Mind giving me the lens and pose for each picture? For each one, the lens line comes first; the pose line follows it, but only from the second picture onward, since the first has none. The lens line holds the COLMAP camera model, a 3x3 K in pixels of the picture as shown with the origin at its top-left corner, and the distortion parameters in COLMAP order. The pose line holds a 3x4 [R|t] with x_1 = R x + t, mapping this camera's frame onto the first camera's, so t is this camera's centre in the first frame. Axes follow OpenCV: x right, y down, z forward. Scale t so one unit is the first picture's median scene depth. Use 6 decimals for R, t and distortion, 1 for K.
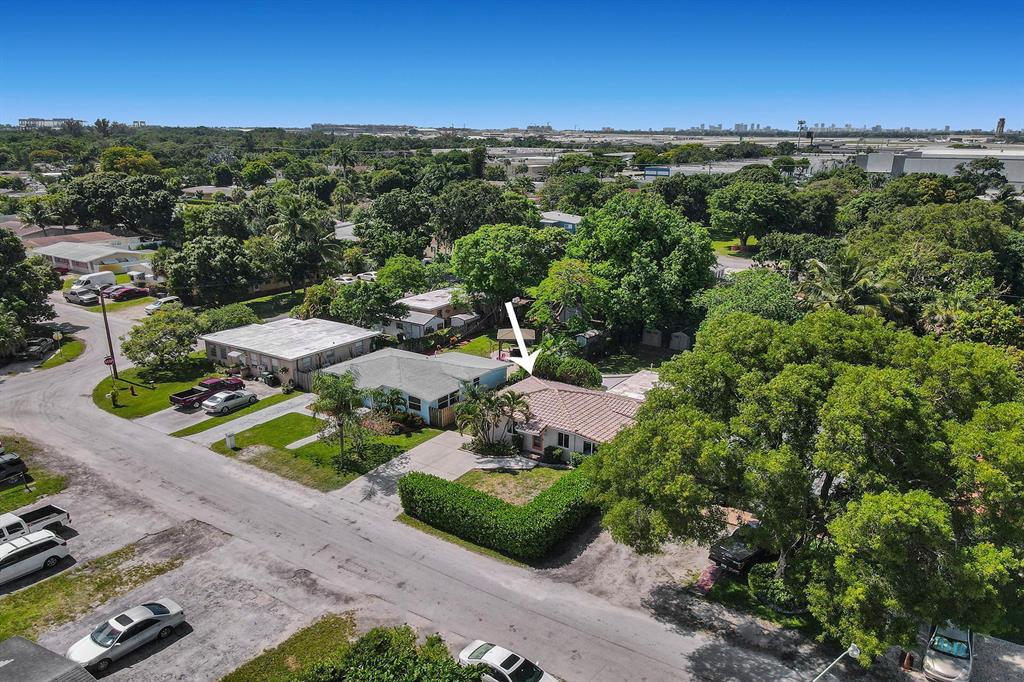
lens RADIAL K [[729.4, 0, 515.3], [0, 729.4, 349.0], [0, 0, 1]] dist [0.000618, -0.006571]
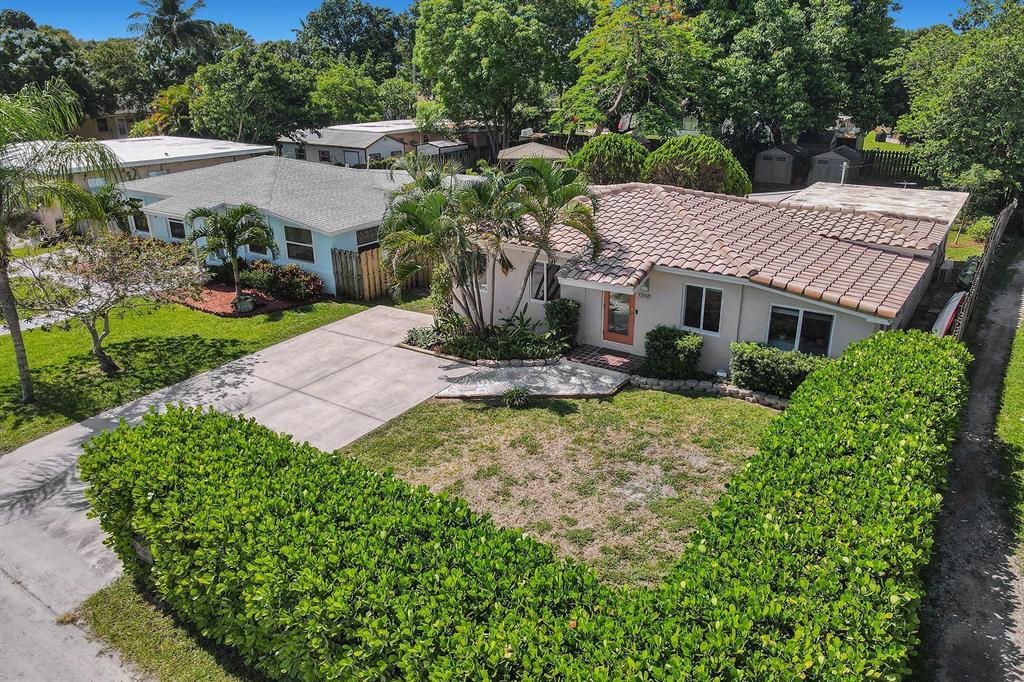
lens RADIAL K [[729.4, 0, 512.9], [0, 729.4, 335.8], [0, 0, 1]] dist [0.000618, -0.006571]
pose [[0.999839, -0.017431, -0.004363, -0.019263], [0.017678, 0.997737, 0.064869, 0.112125], [0.003222, -0.064935, 0.997884, 0.653254]]
